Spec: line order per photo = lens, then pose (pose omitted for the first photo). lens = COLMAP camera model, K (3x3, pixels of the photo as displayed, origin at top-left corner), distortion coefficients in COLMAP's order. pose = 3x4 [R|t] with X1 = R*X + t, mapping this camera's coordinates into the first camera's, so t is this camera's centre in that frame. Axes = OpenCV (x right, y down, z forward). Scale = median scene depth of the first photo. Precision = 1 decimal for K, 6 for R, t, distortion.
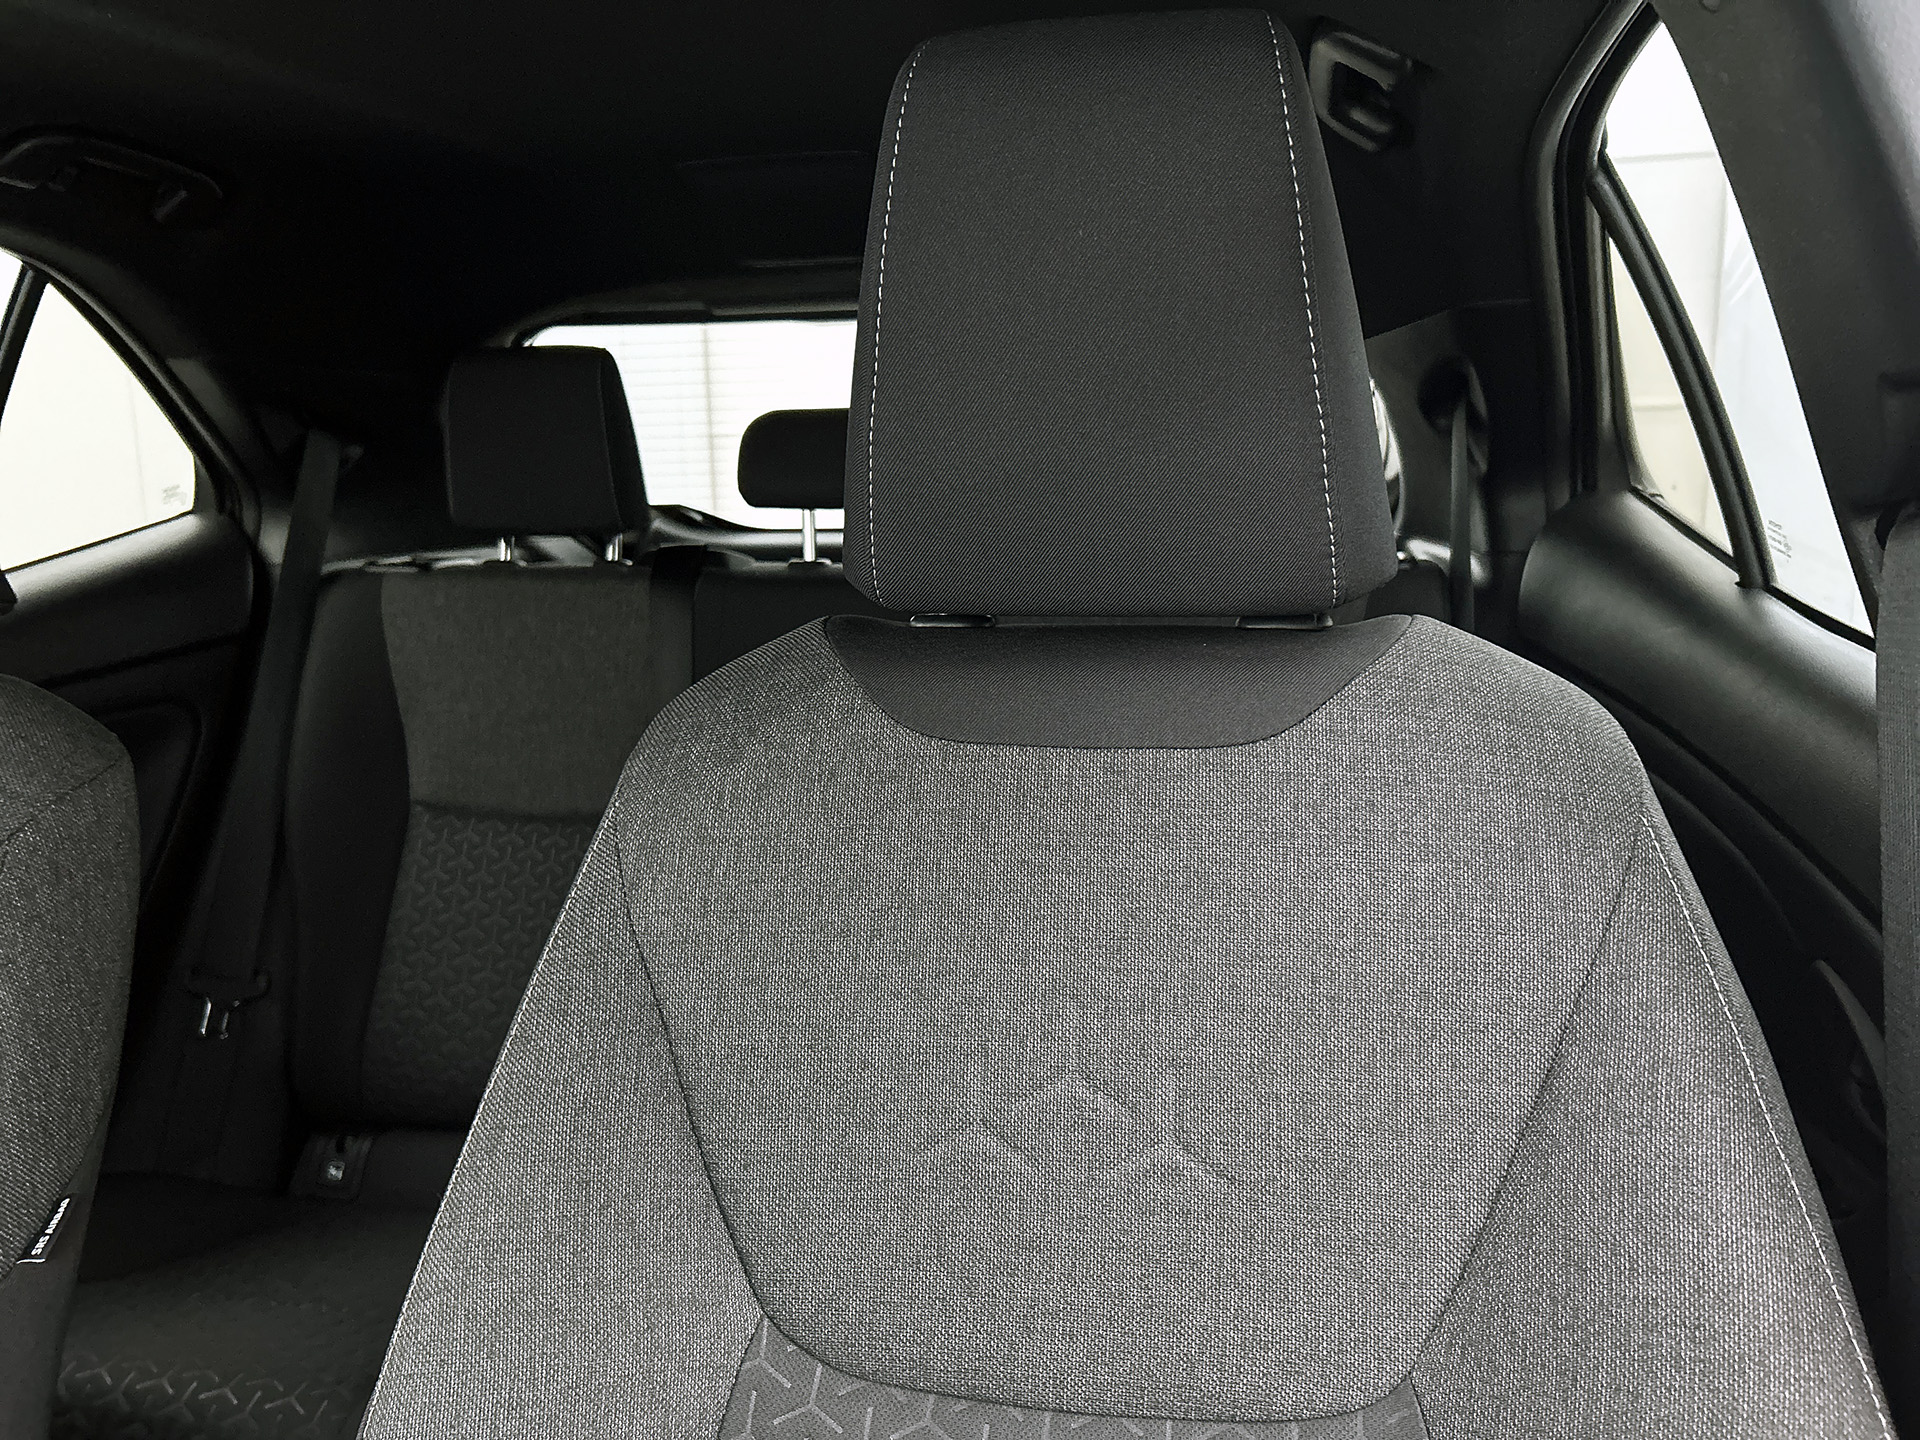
lens RADIAL K [[1523.9, 0, 1012.0], [0, 1523.9, 754.0], [0, 0, 1]] dist [0.008822, 0.003125]
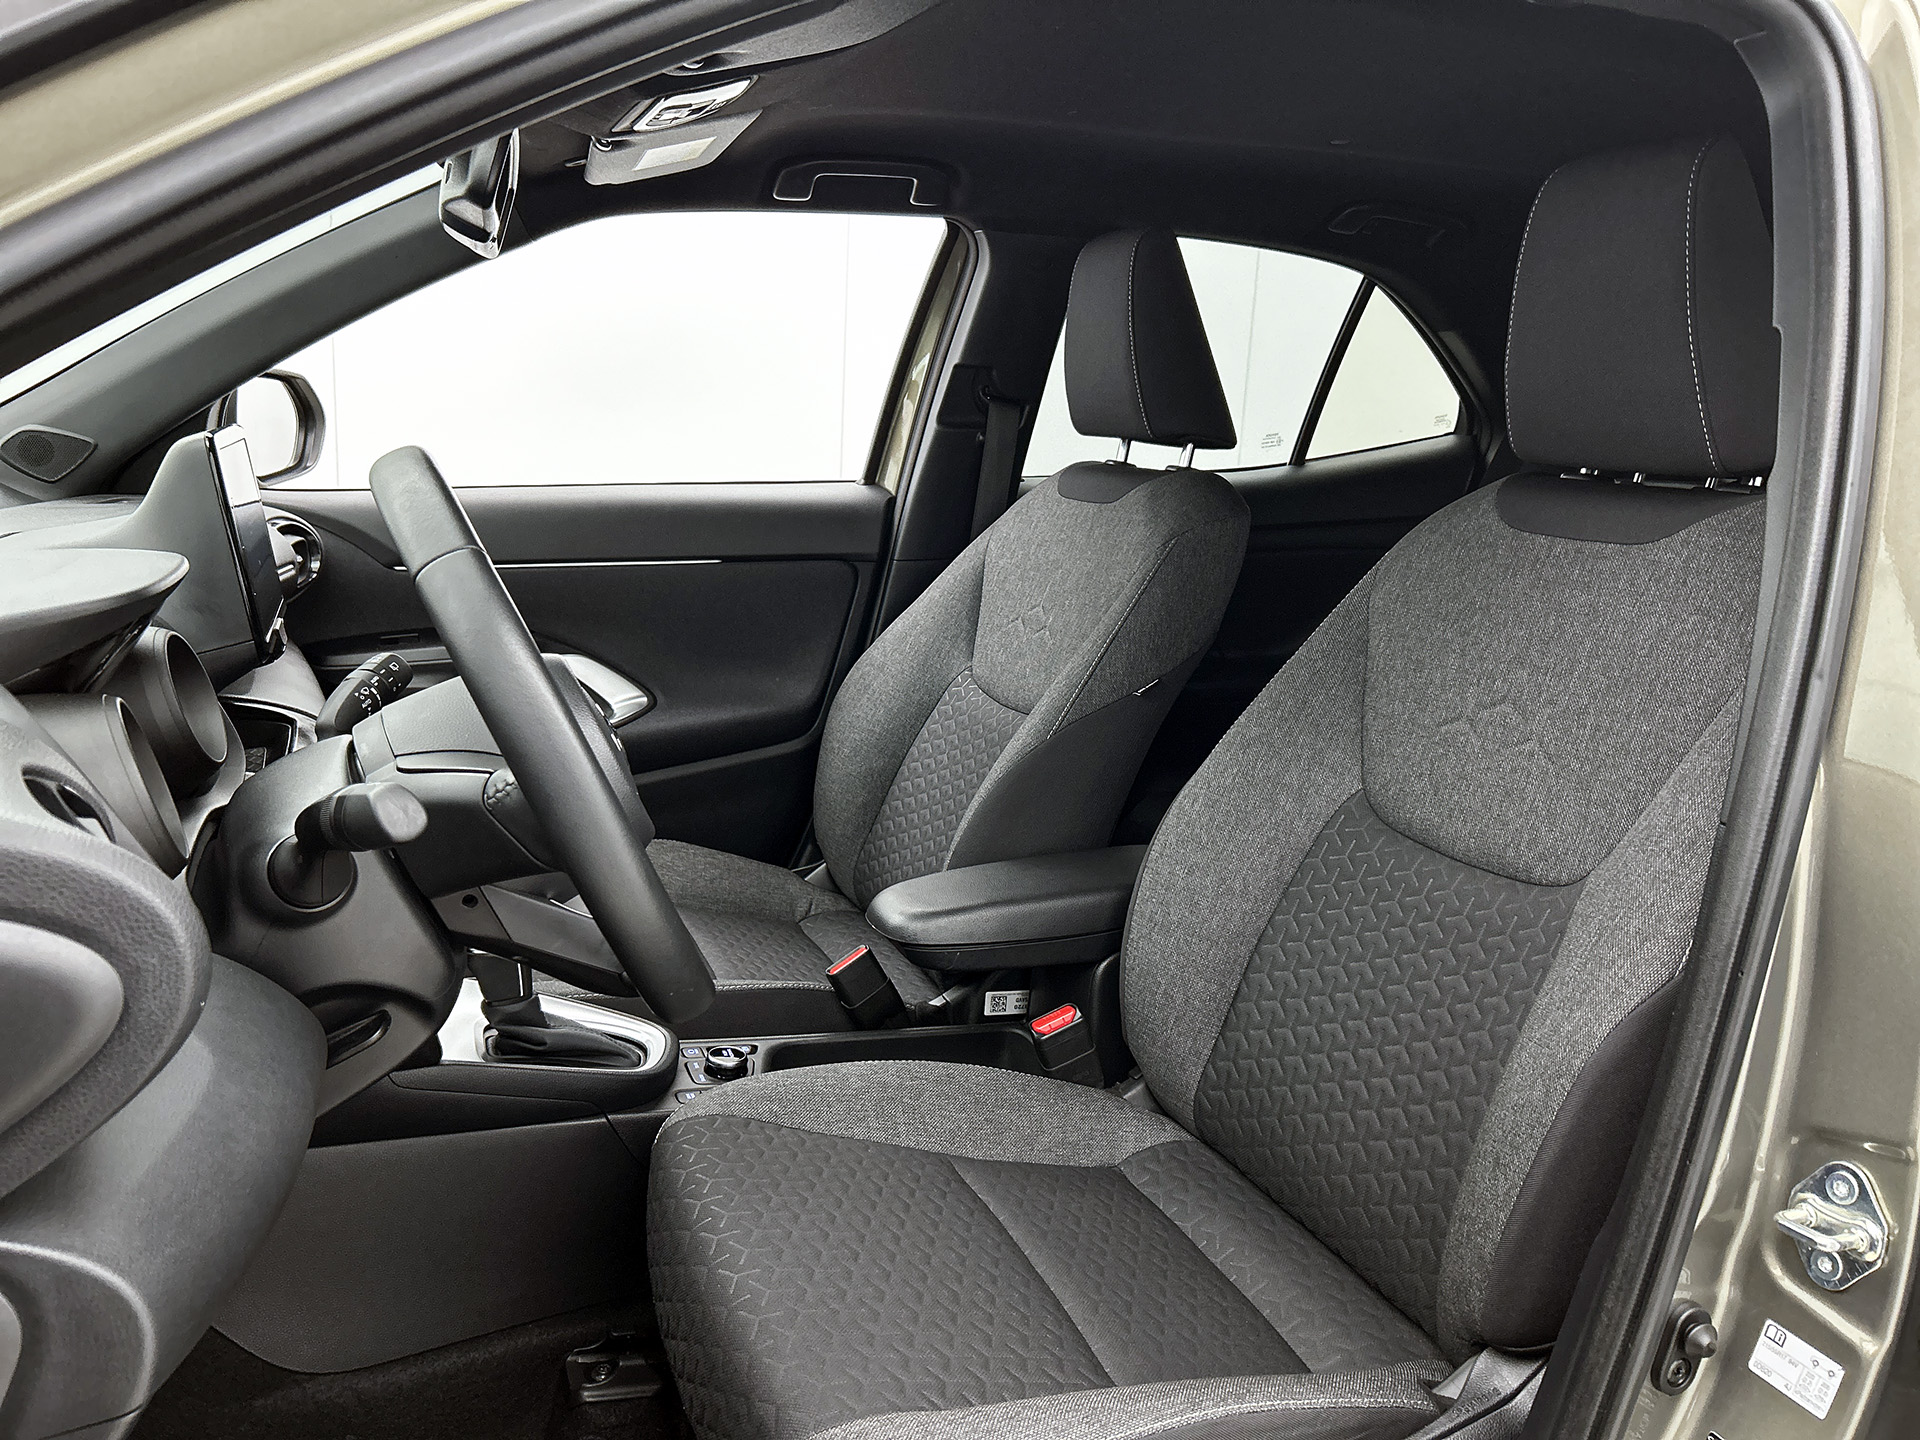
lens RADIAL K [[1523.9, 0, 1012.0], [0, 1523.9, 754.0], [0, 0, 1]] dist [0.008822, 0.003125]
pose [[0.592388, 0.220152, -0.774990, 1.136229], [-0.211312, 0.970721, 0.114230, 0.181112], [0.777447, 0.096096, 0.621564, -0.660533]]
